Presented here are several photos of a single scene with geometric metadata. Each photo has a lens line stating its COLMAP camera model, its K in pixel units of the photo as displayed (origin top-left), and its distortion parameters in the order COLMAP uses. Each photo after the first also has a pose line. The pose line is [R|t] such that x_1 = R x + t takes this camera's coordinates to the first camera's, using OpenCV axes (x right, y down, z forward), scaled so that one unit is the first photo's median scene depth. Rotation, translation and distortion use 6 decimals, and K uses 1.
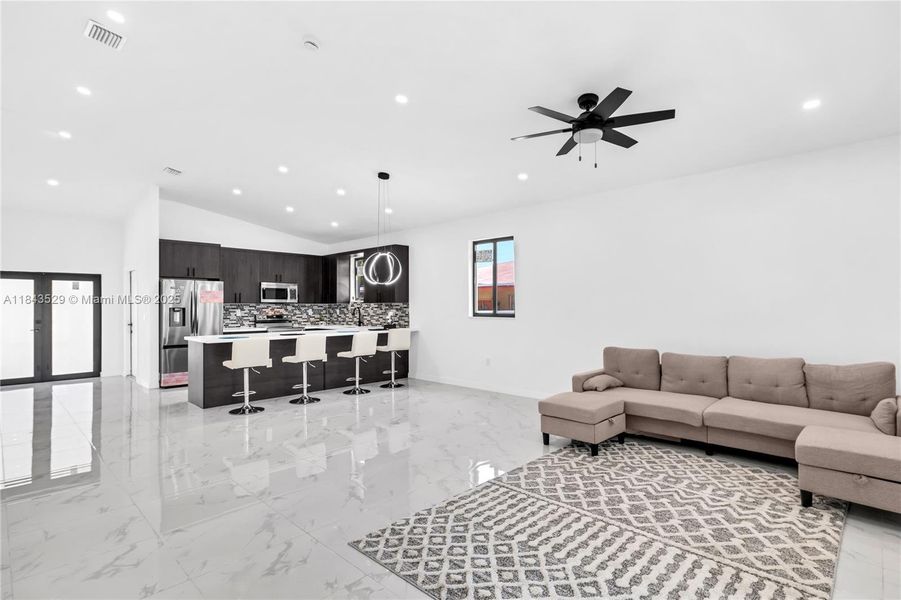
lens RADIAL K [[401.0, 0, 463.6], [0, 401.0, 300.7], [0, 0, 1]] dist [-0.008910, 0.000203]
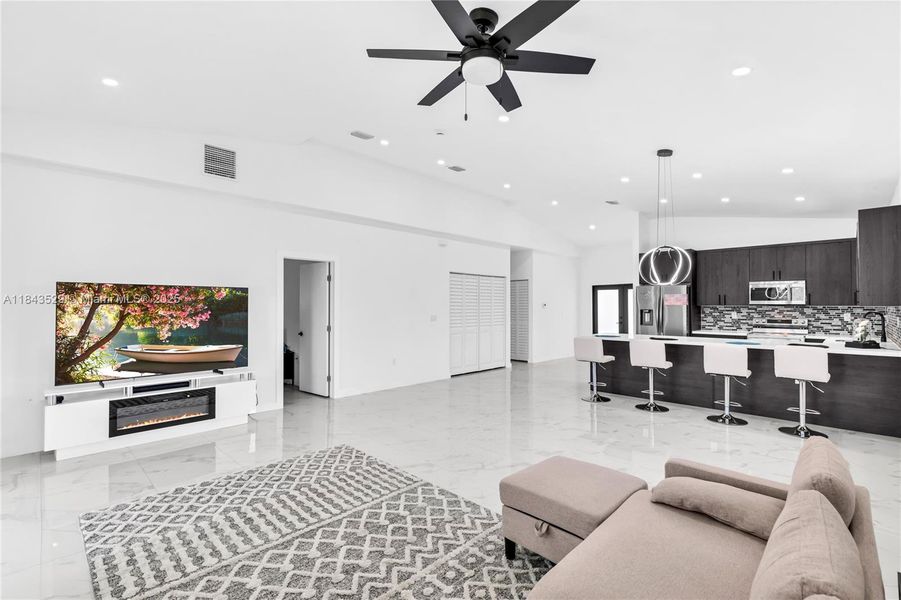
lens RADIAL K [[401.0, 0, 463.6], [0, 401.0, 300.7], [0, 0, 1]] dist [-0.008910, 0.000203]
pose [[0.049713, -0.012352, -0.998687, 0.418305], [0.011866, 0.999860, -0.011776, -0.000858], [0.998693, -0.011265, 0.049853, 0.398235]]
